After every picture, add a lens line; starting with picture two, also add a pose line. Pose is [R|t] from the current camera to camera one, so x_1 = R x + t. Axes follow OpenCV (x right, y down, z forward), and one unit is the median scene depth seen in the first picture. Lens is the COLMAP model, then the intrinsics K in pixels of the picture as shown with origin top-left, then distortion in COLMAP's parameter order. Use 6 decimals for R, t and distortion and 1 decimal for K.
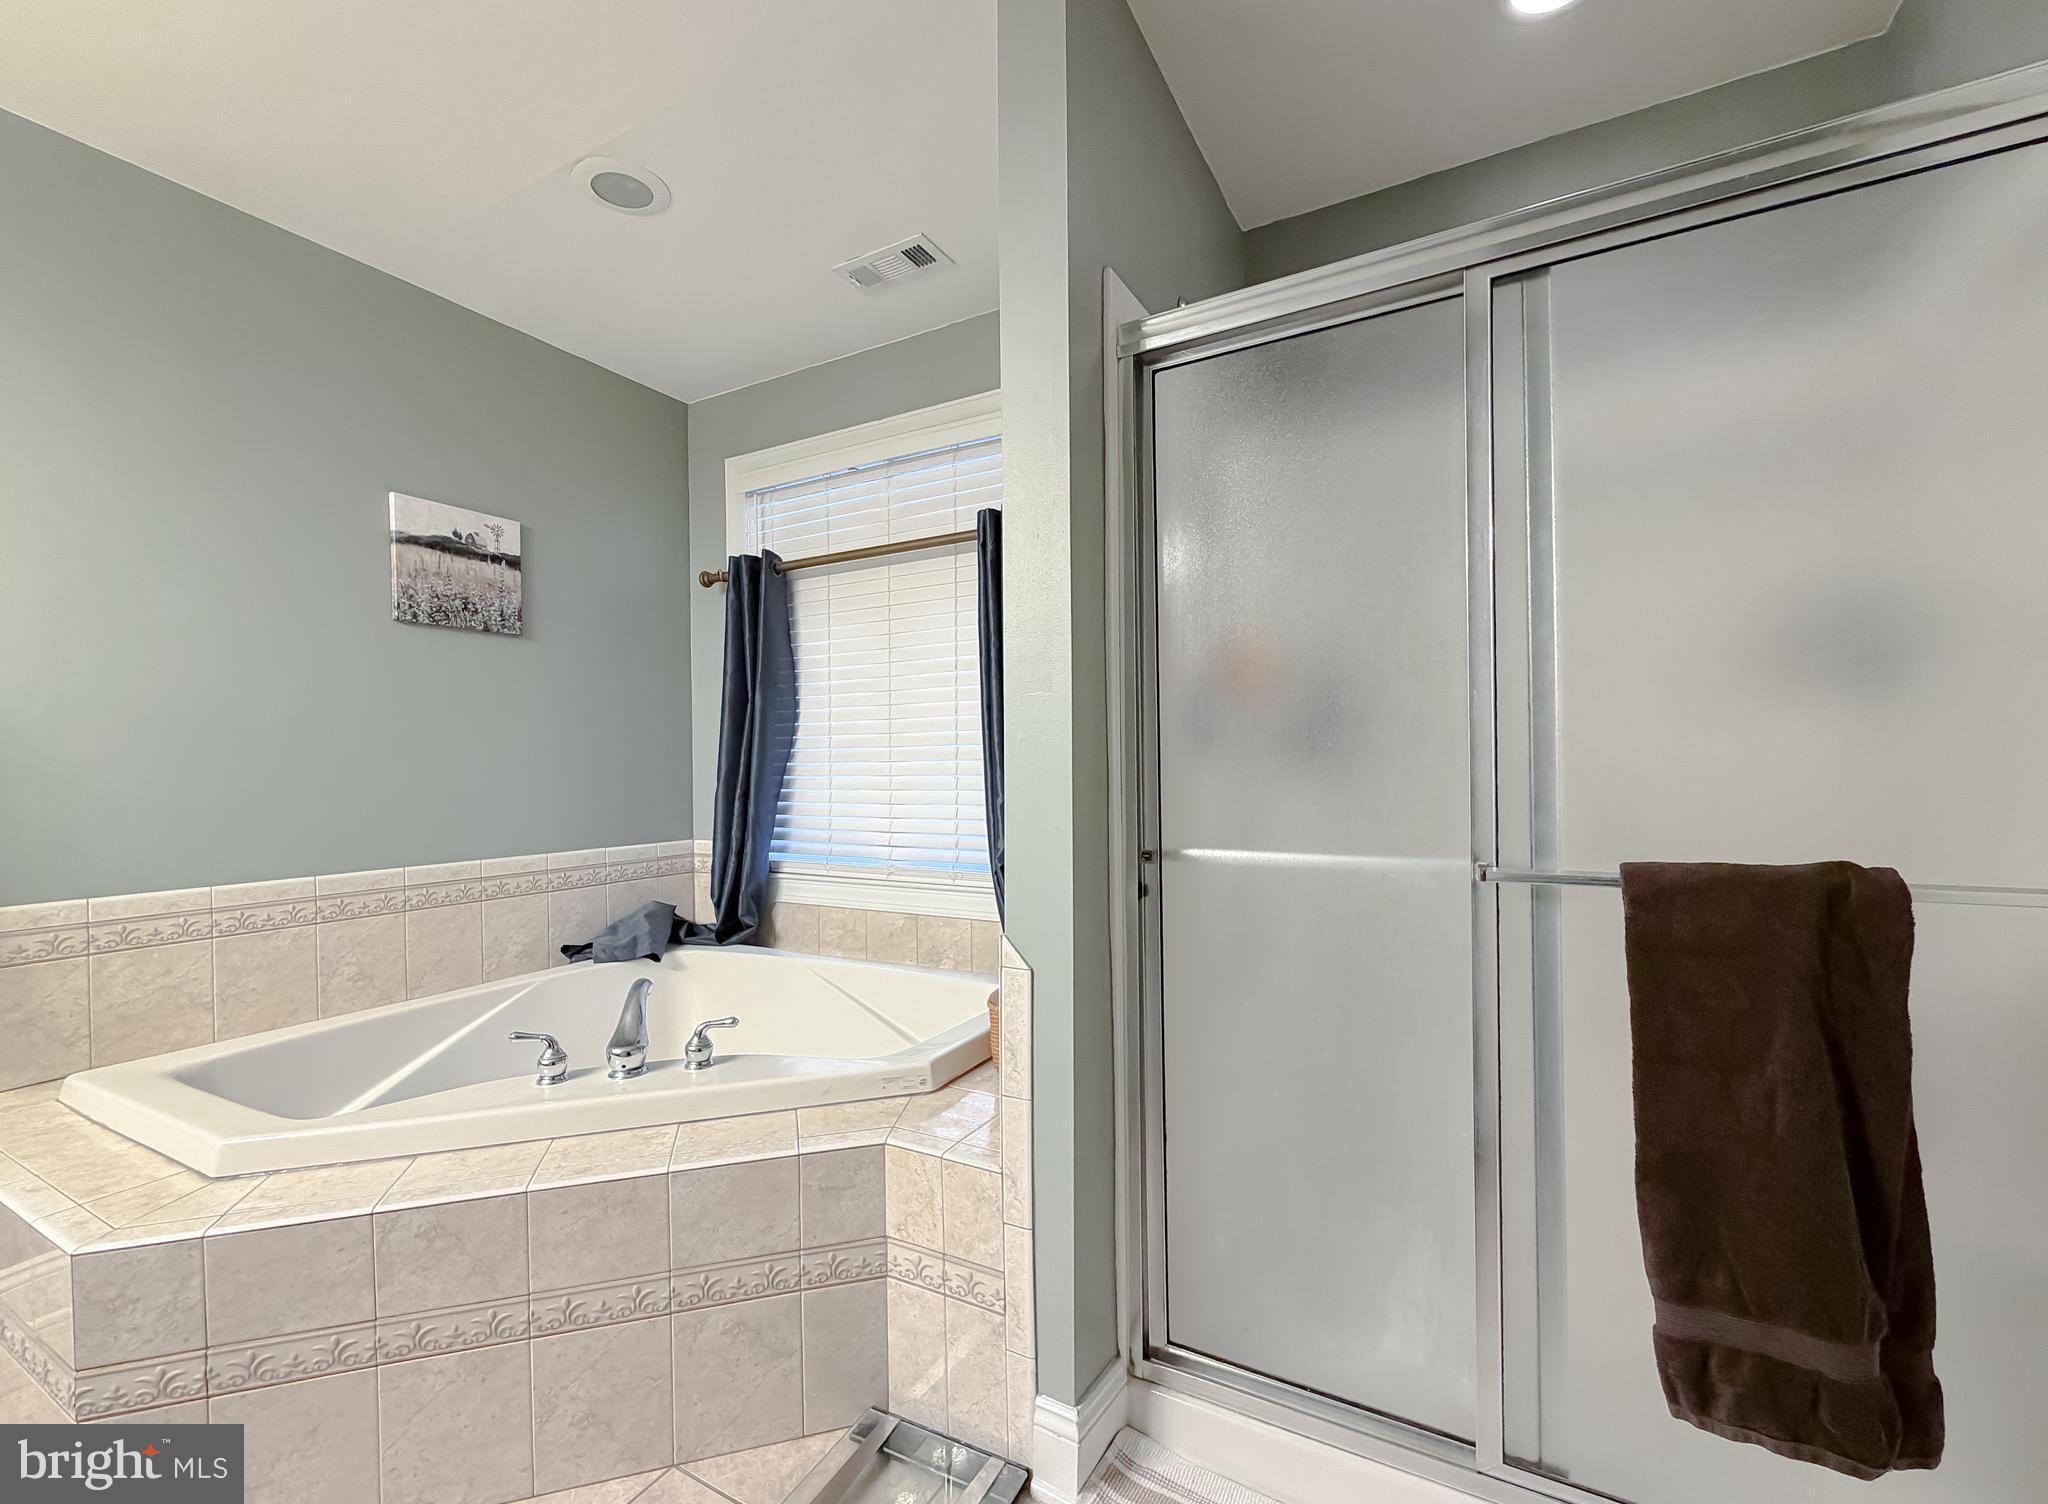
lens RADIAL K [[843.9, 0, 999.8], [0, 843.9, 772.1], [0, 0, 1]] dist [0.001649, 0.000023]
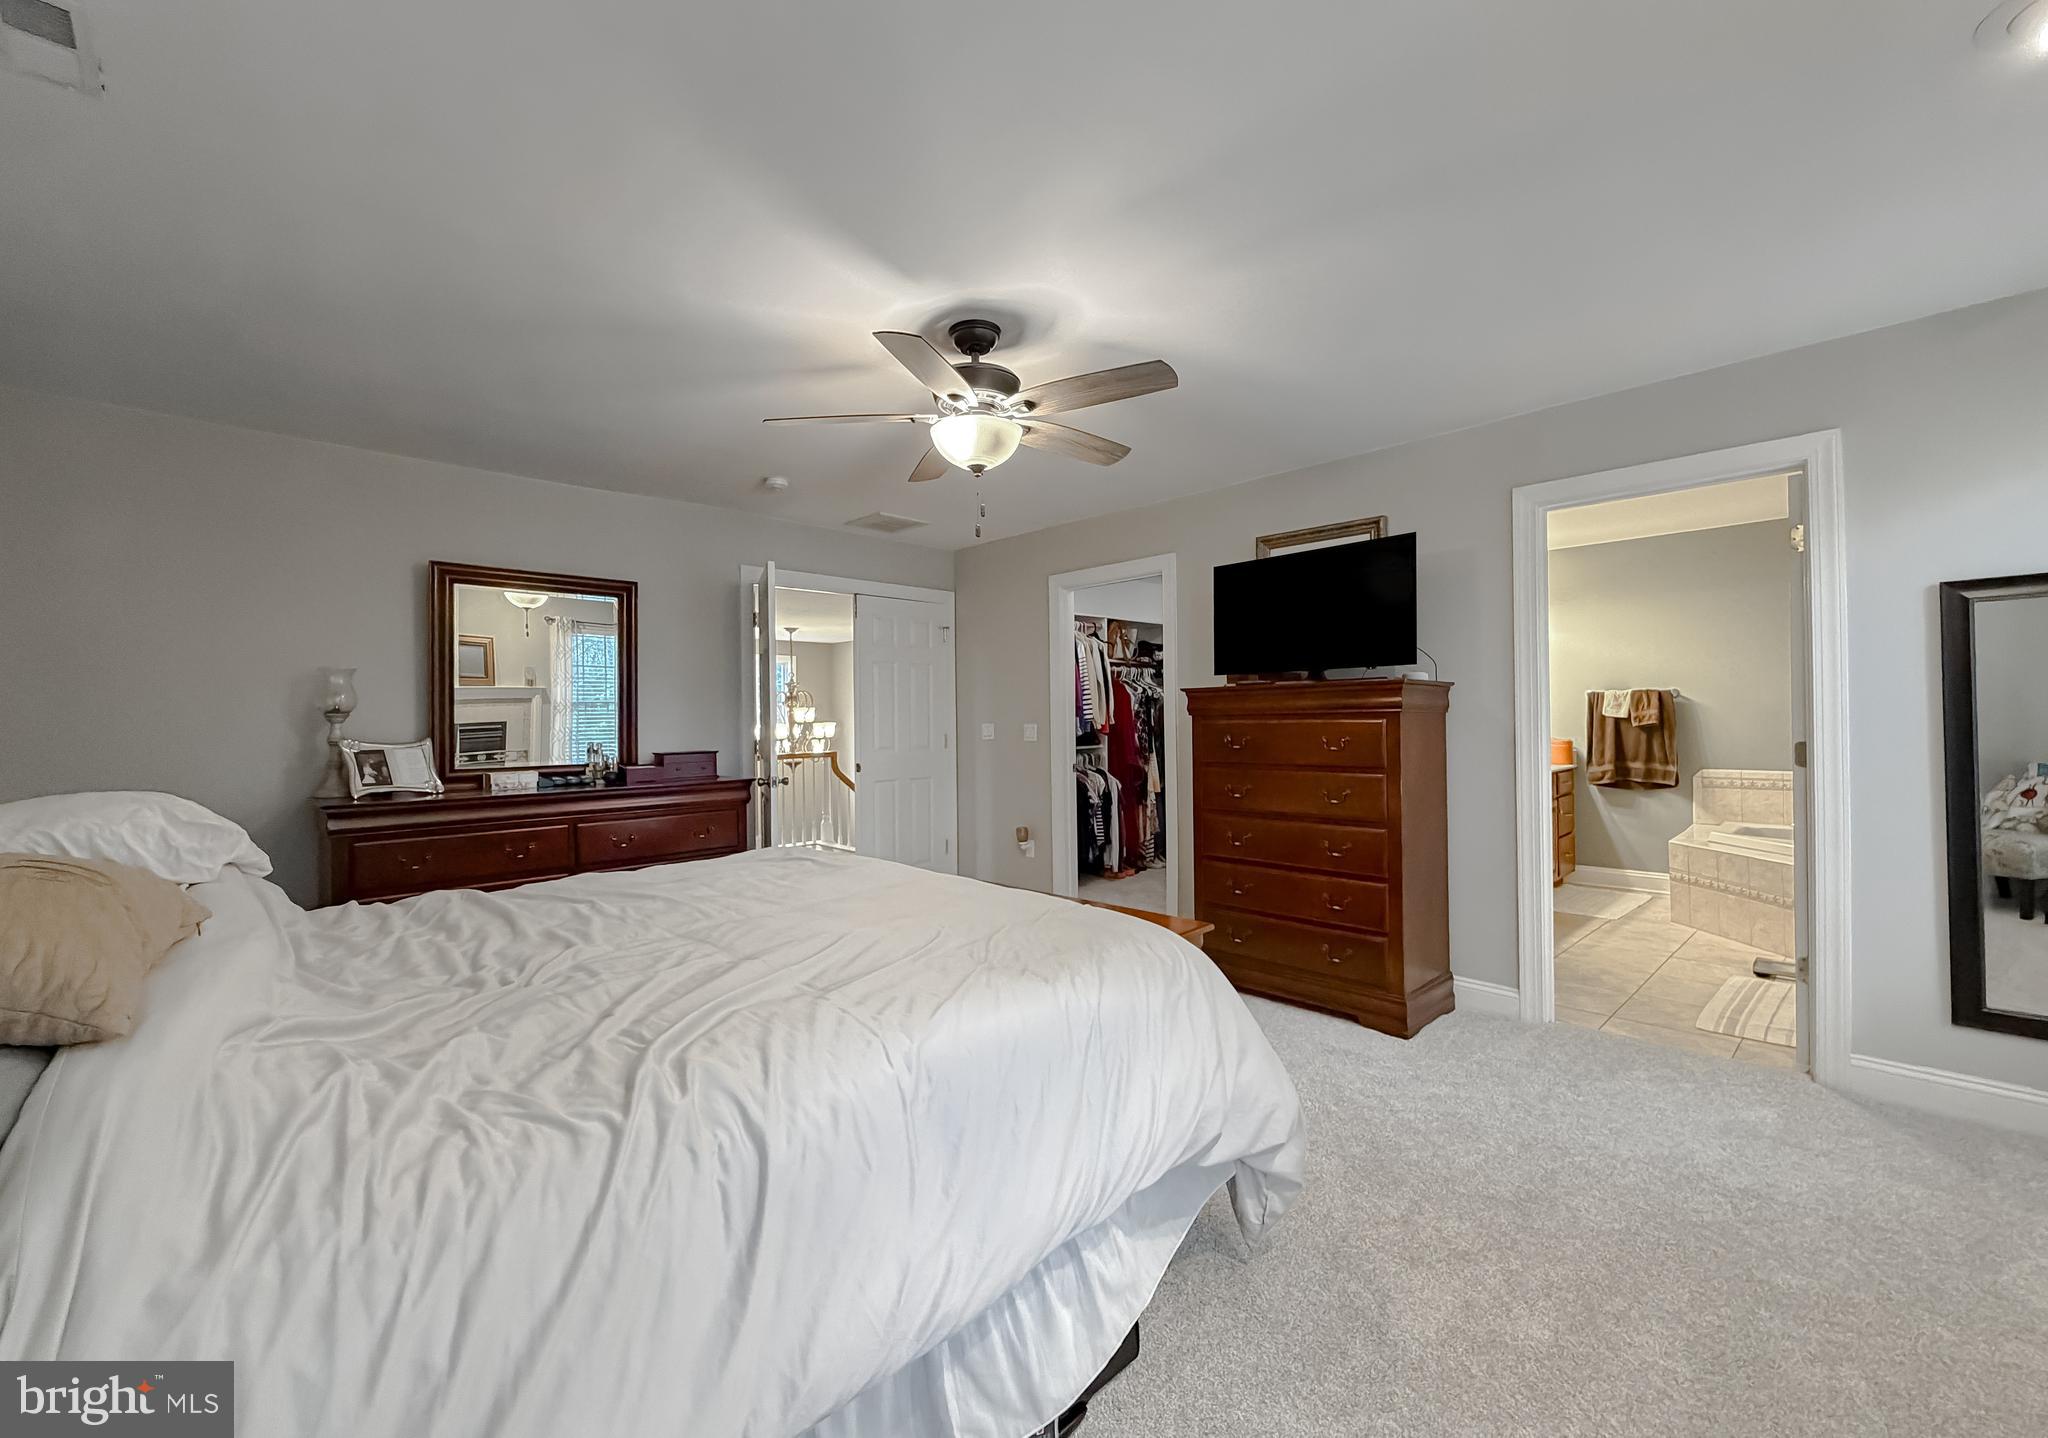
lens RADIAL K [[843.9, 0, 1026.3], [0, 843.9, 717.6], [0, 0, 1]] dist [0.005436, 0.001543]
pose [[-0.274157, 0.016920, -0.961536, 1.880718], [0.015260, 0.999796, 0.013242, -0.088521], [0.961564, -0.011043, -0.274359, -0.469385]]
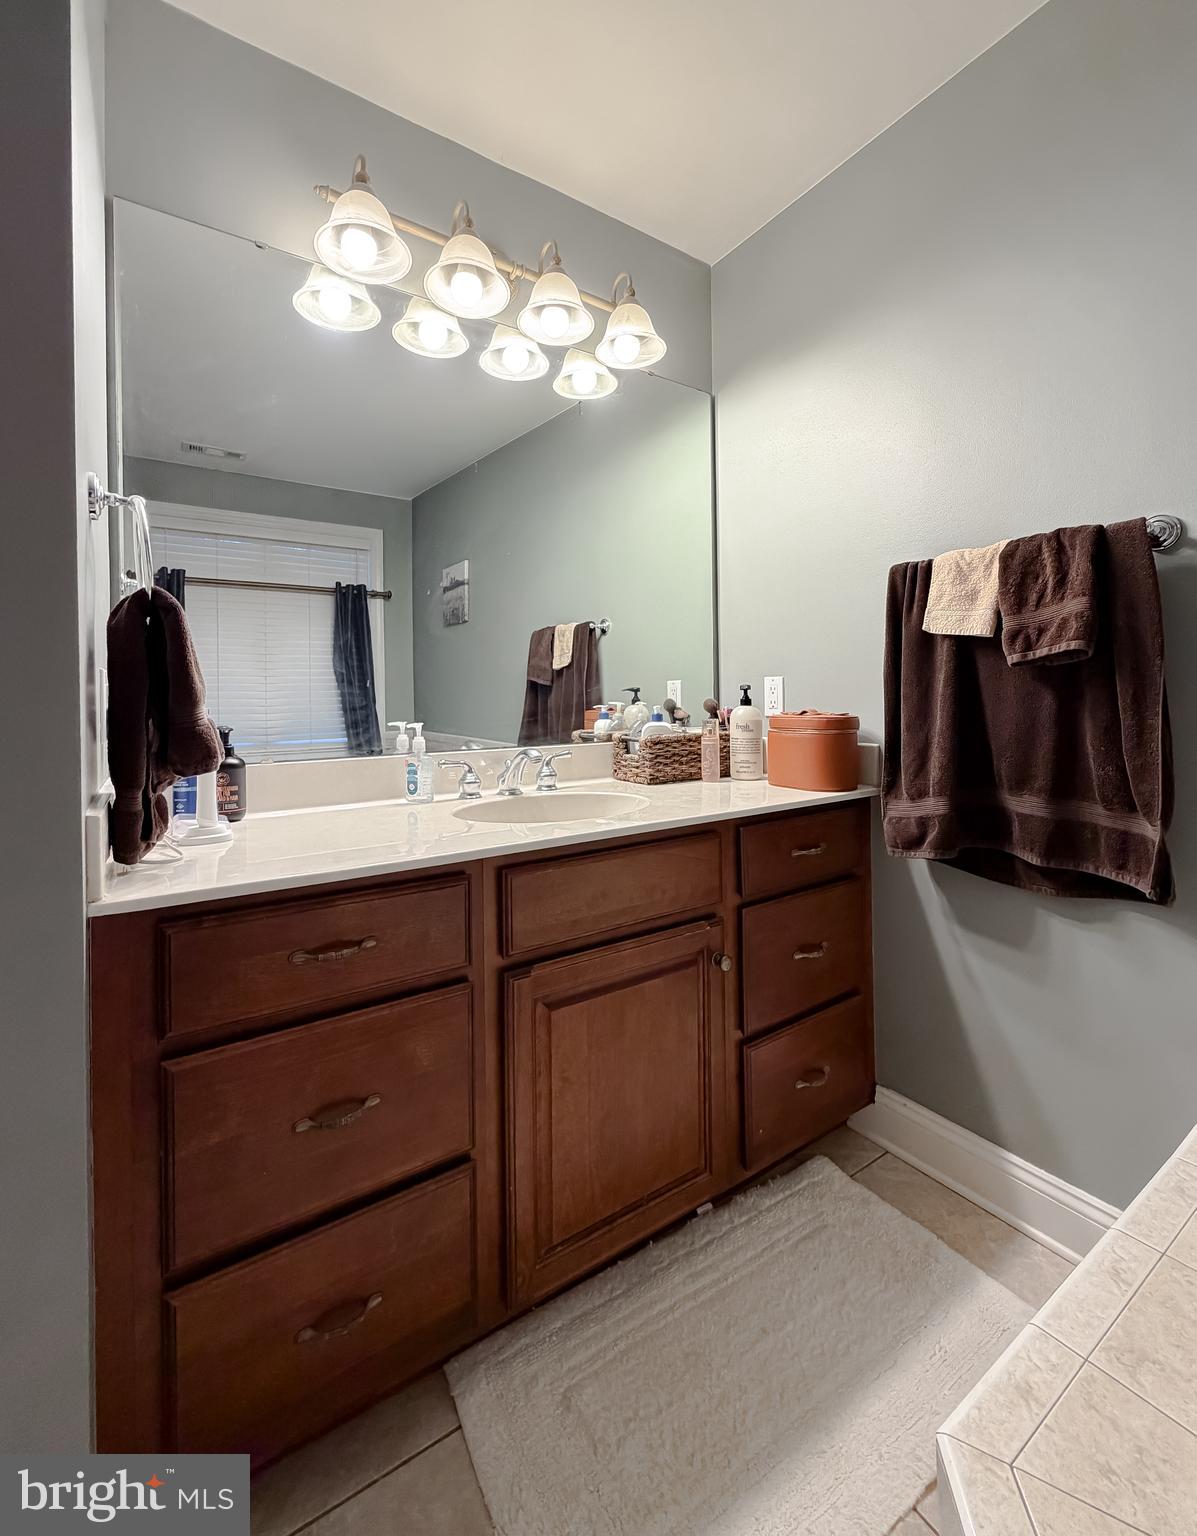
lens RADIAL K [[656.4, 0, 633.6], [0, 656.4, 690.6], [0, 0, 1]] dist [0.000223, -0.000039]
pose [[-0.448046, 0.012312, -0.893926, -0.266294], [0.020078, 0.999792, 0.003706, 0.004501], [0.893785, -0.016287, -0.448200, 0.478974]]
